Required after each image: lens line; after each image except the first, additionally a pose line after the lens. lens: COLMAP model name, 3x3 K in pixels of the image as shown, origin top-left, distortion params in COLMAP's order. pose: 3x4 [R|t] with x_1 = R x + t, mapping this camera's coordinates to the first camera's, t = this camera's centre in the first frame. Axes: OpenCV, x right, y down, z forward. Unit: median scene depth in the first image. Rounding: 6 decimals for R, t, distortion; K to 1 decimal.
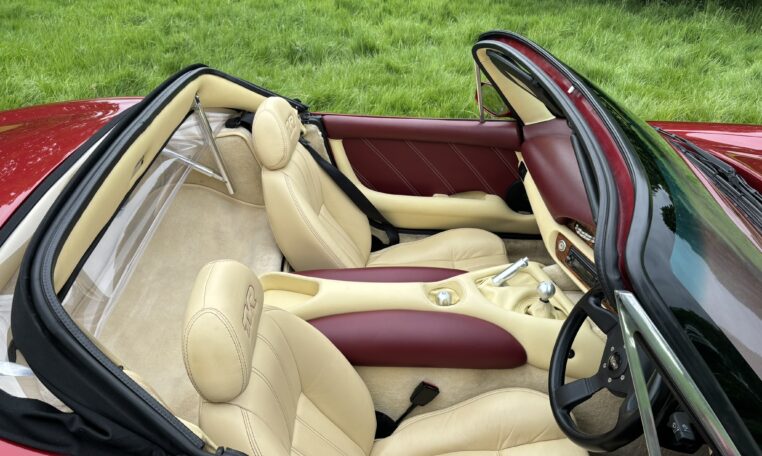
lens RADIAL K [[573.4, 0, 379.7], [0, 573.4, 225.9], [0, 0, 1]] dist [0.024278, -0.009601]
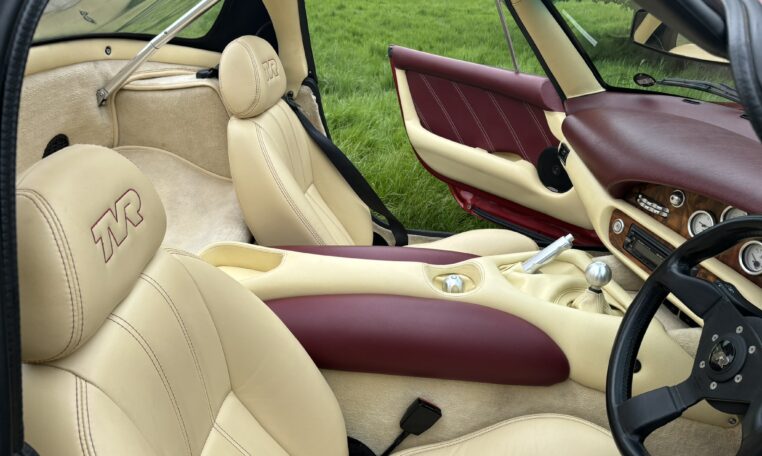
lens RADIAL K [[573.4, 0, 384.0], [0, 573.4, 225.7], [0, 0, 1]] dist [0.024278, -0.009601]
pose [[0.997910, 0.042031, -0.049077, 0.056298], [-0.047206, 0.992860, -0.109549, 0.135115], [0.044122, 0.111637, 0.992769, 0.267057]]
